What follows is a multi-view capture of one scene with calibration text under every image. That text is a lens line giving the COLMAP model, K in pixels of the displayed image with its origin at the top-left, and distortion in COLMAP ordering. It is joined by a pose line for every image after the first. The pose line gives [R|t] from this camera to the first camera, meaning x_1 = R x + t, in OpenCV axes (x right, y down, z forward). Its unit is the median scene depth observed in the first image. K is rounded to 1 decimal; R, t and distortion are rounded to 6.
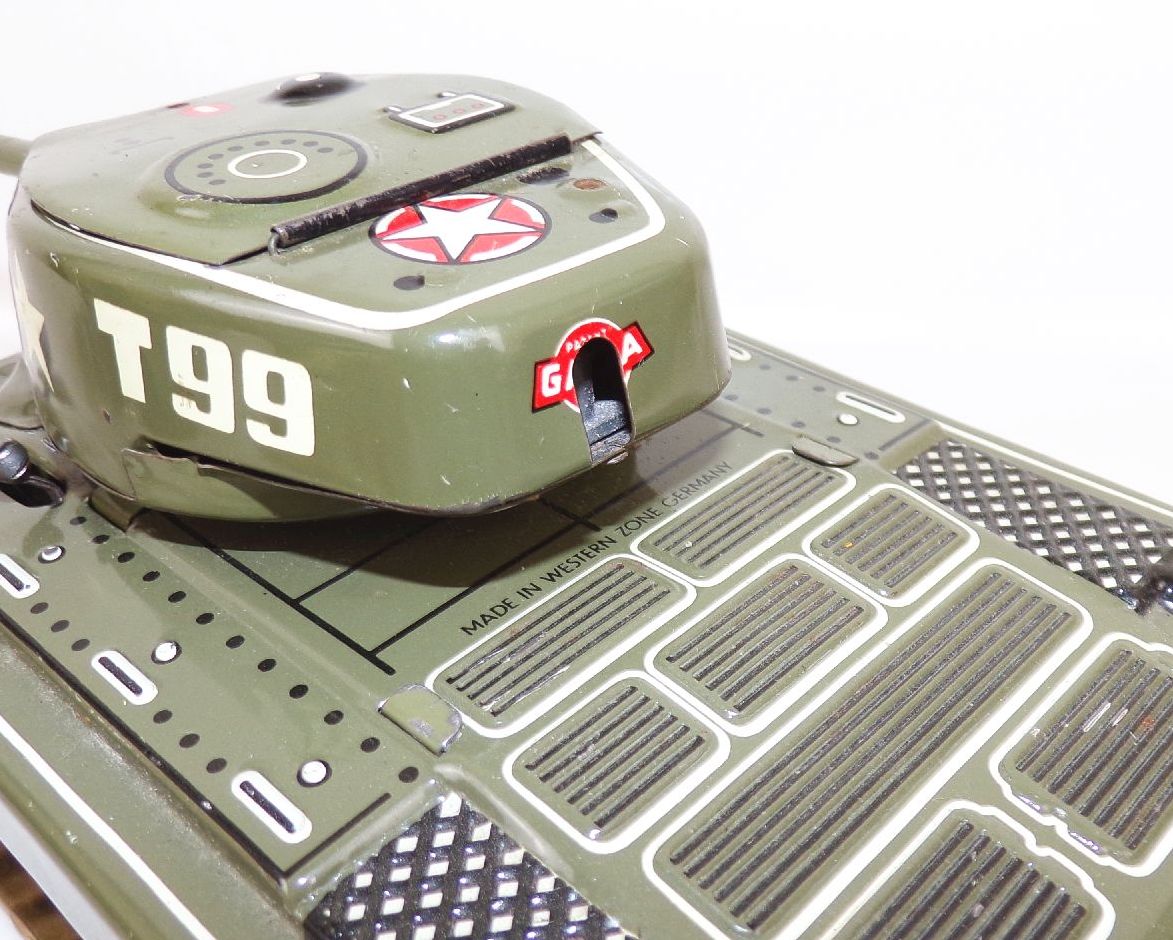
lens RADIAL K [[1244.8, 0, 578.2], [0, 1244.8, 517.1], [0, 0, 1]] dist [-0.002135, 0.000000]
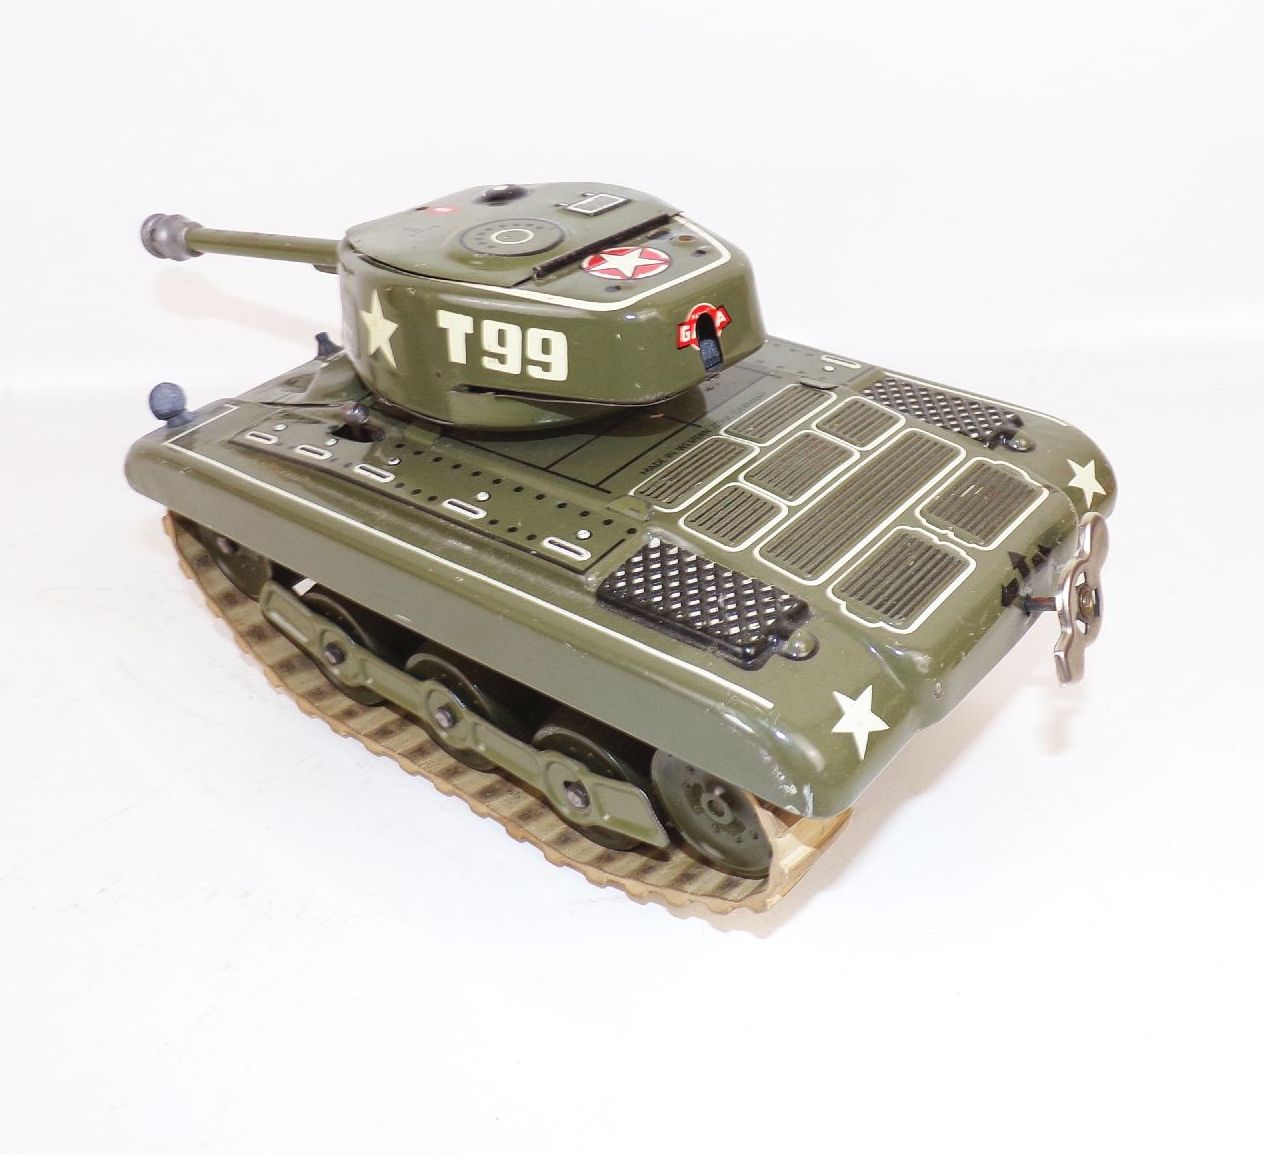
lens RADIAL K [[1368.9, 0, 636.8], [0, 1368.9, 576.3], [0, 0, 1]] dist [0.001954, 0.000000]
pose [[0.993718, -0.070742, 0.086721, -0.299535], [0.074387, 0.996445, -0.039537, 0.339149], [-0.083616, 0.045739, 0.995448, -1.101282]]
